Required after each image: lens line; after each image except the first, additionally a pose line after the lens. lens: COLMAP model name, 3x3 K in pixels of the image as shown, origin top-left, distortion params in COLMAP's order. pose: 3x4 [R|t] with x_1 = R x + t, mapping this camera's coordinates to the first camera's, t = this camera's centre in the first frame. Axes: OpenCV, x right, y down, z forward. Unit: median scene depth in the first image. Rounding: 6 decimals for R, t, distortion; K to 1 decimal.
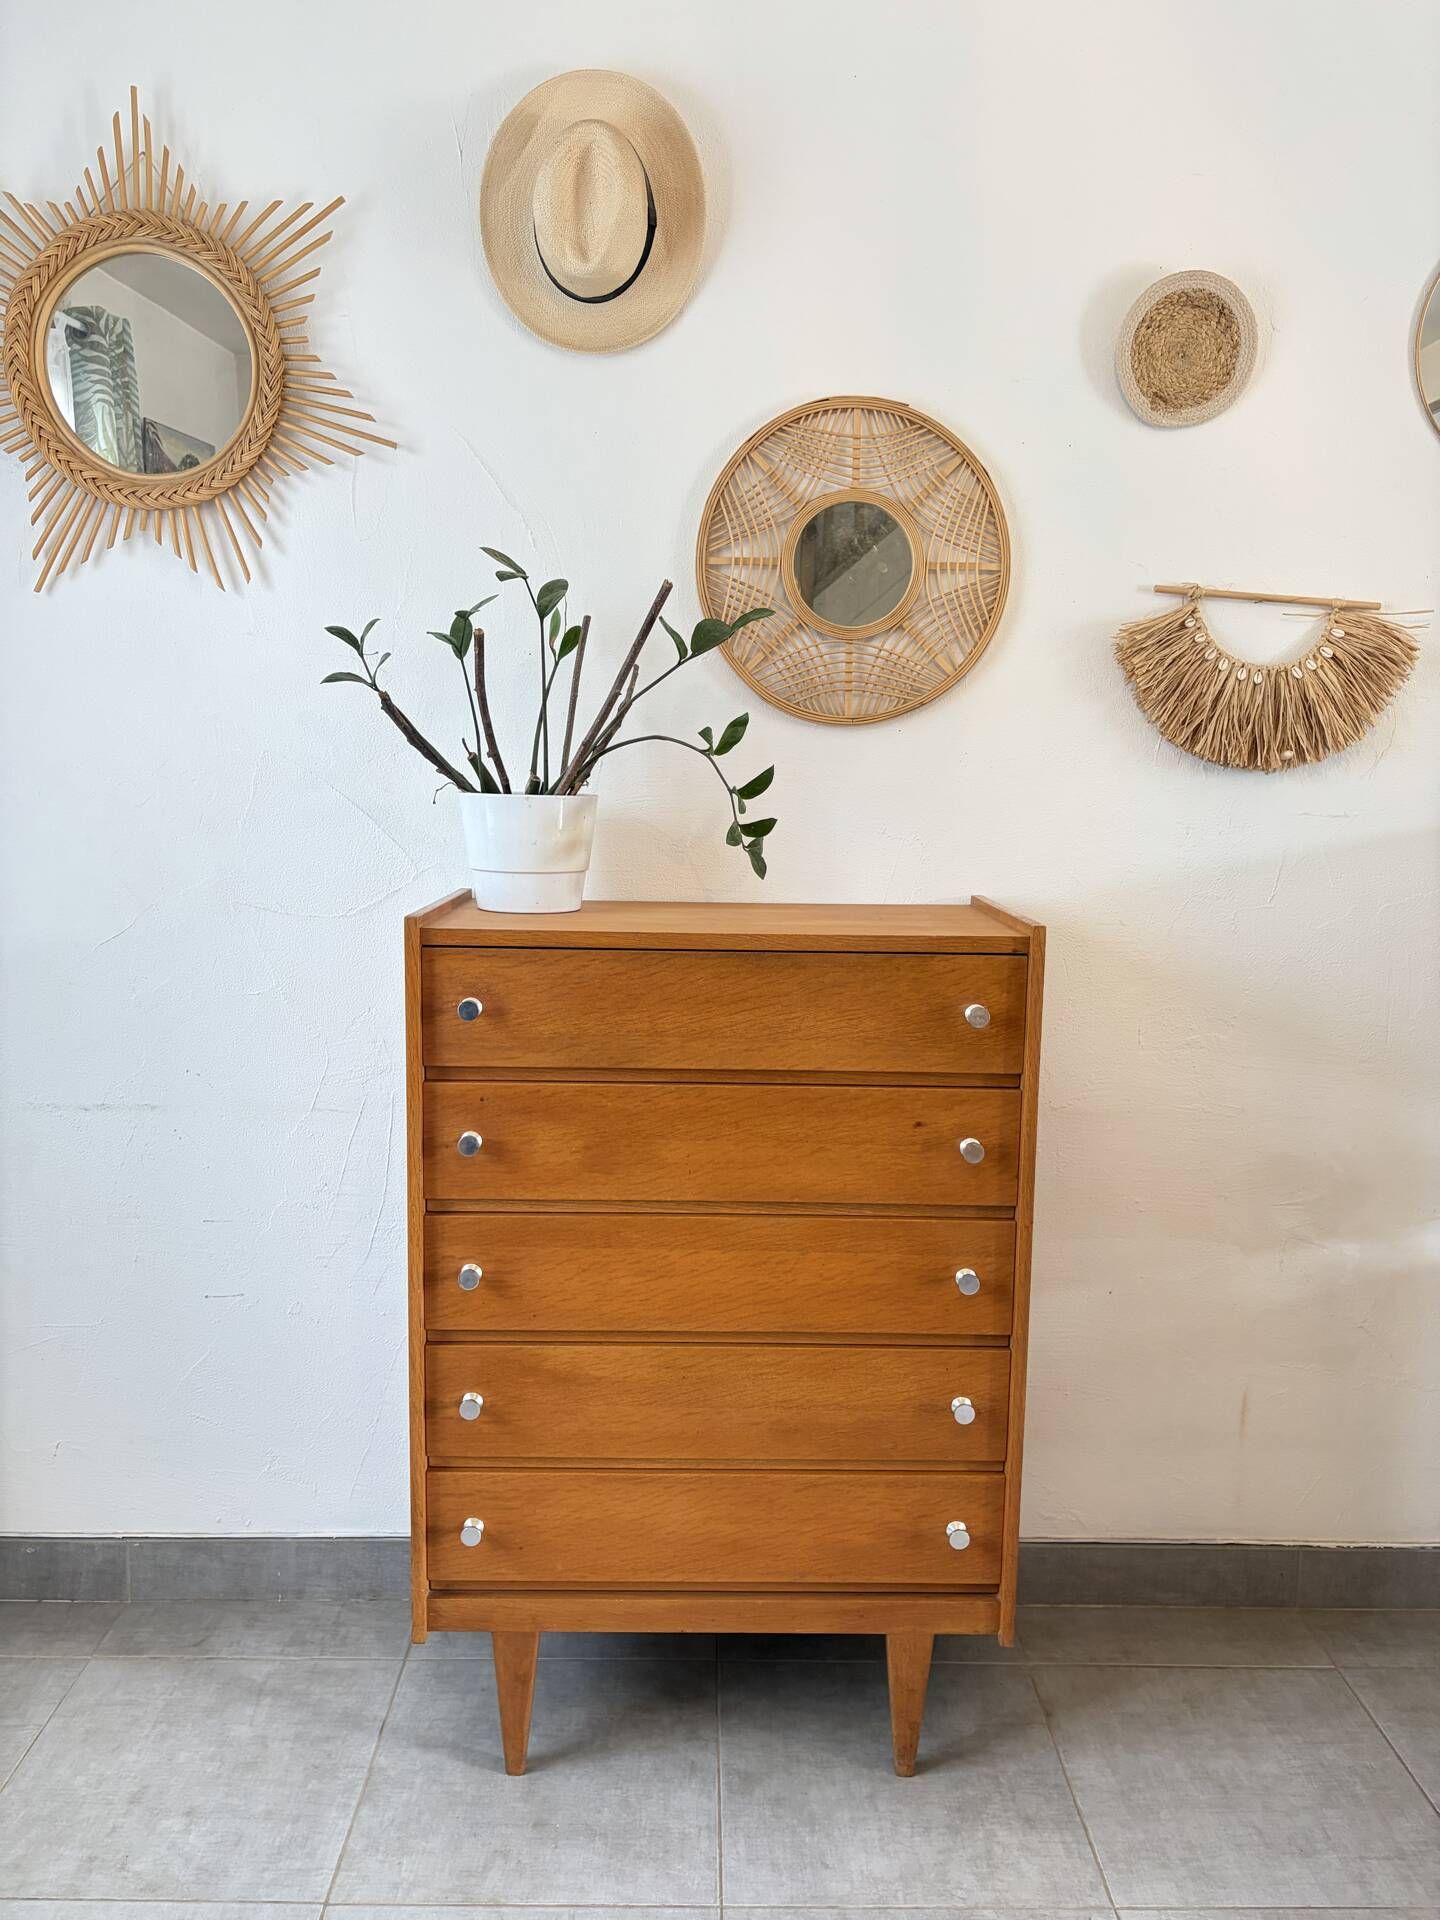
lens RADIAL K [[1450.3, 0, 724.1], [0, 1450.3, 961.4], [0, 0, 1]] dist [0.055132, -0.074655]
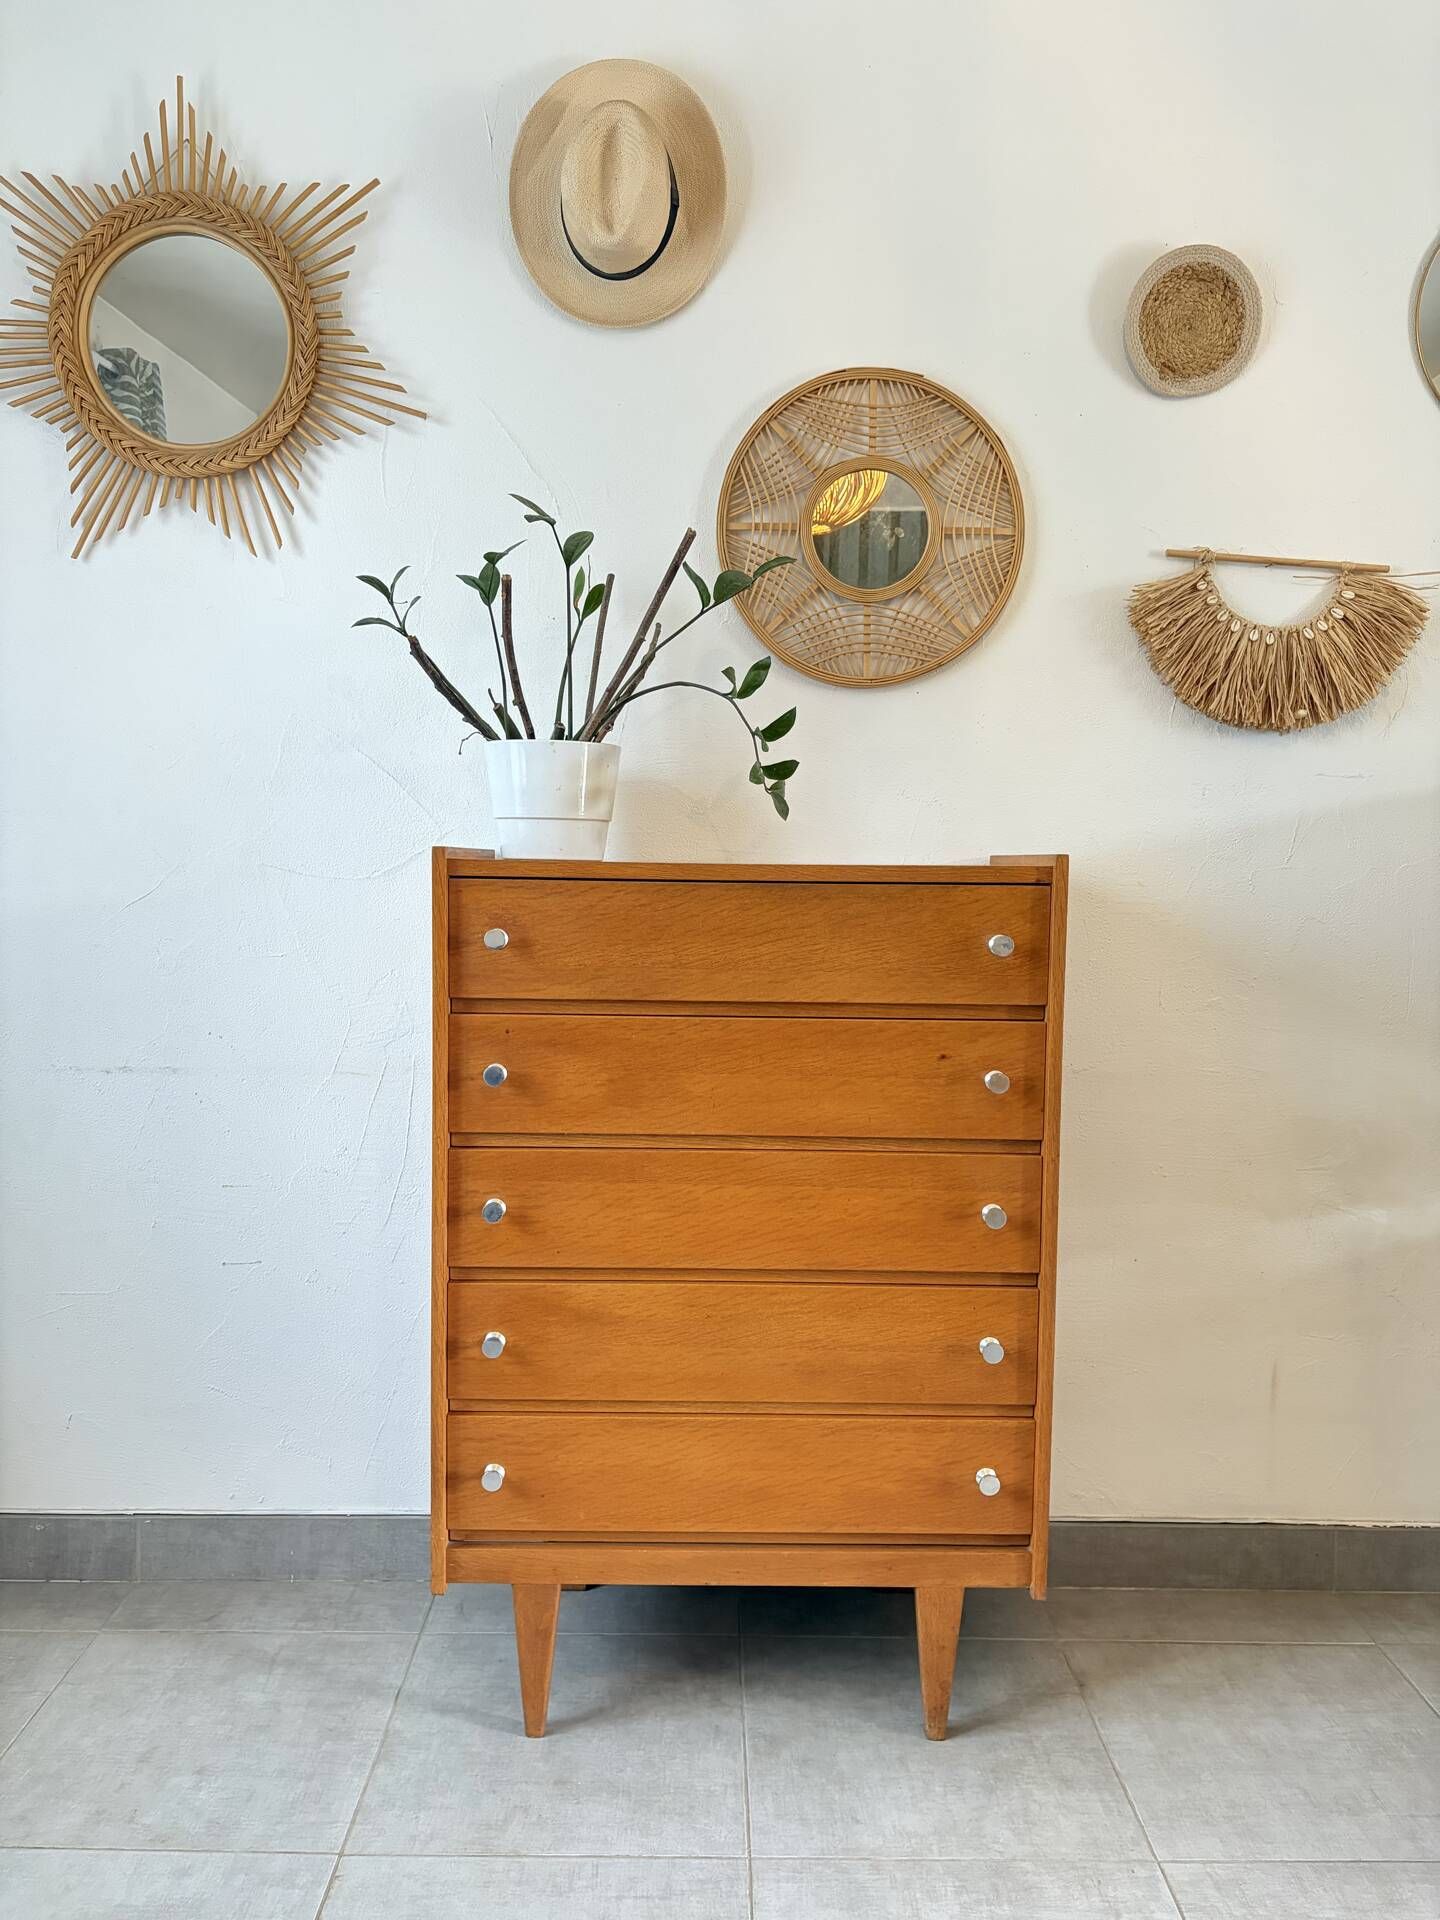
lens RADIAL K [[1450.3, 0, 718.9], [0, 1450.3, 965.7], [0, 0, 1]] dist [0.055132, -0.074655]
pose [[0.999980, -0.002227, -0.005997, -0.013346], [0.001842, 0.997989, -0.063354, 0.105201], [0.006126, 0.063341, 0.997973, -0.001625]]
